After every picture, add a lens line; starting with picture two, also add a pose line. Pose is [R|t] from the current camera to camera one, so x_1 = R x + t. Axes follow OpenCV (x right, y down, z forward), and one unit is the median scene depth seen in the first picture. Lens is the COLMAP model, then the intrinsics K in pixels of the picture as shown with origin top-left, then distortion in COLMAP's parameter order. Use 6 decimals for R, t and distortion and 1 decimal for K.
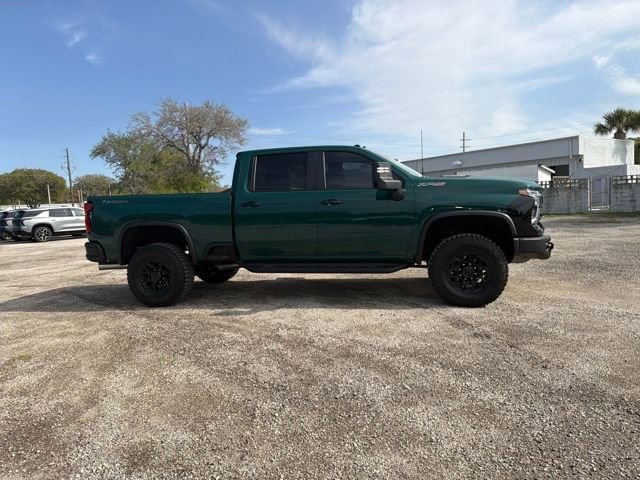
lens RADIAL K [[434.7, 0, 318.2], [0, 434.7, 263.7], [0, 0, 1]] dist [0.059515, -0.077833]
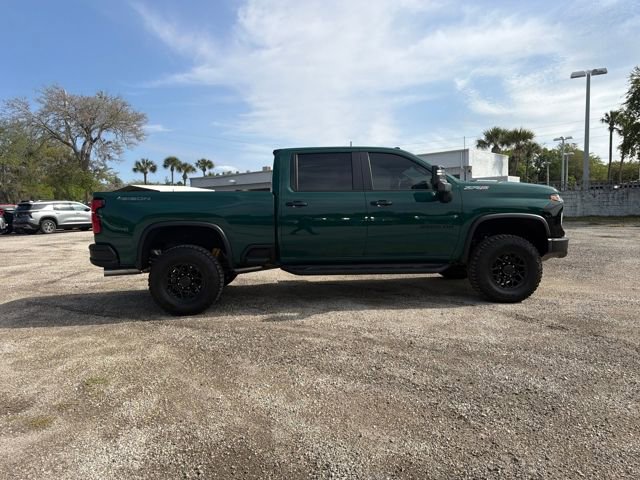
lens RADIAL K [[434.7, 0, 318.2], [0, 434.7, 263.7], [0, 0, 1]] dist [0.059515, -0.077833]
pose [[0.970426, -0.014553, 0.240960, -0.319231], [0.016175, 0.999858, -0.004758, 0.000510], [-0.240857, 0.008515, 0.970523, 0.056960]]
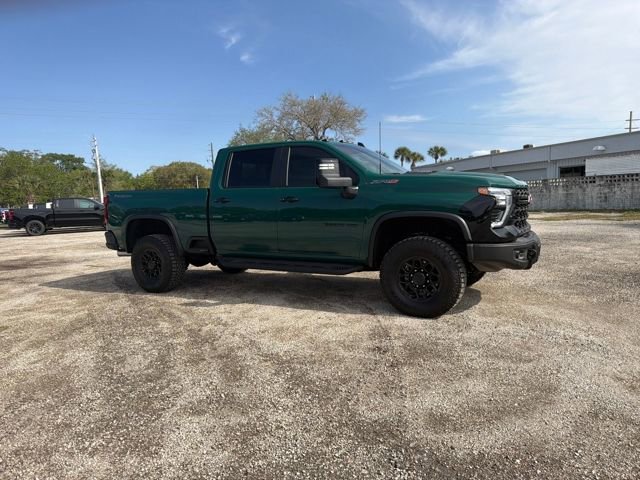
lens RADIAL K [[434.7, 0, 318.2], [0, 434.7, 263.7], [0, 0, 1]] dist [0.059515, -0.077833]
pose [[0.958216, 0.051533, -0.281365, 0.339511], [-0.044945, 0.998544, 0.029822, -0.025749], [0.282492, -0.015930, 0.959137, 0.065334]]
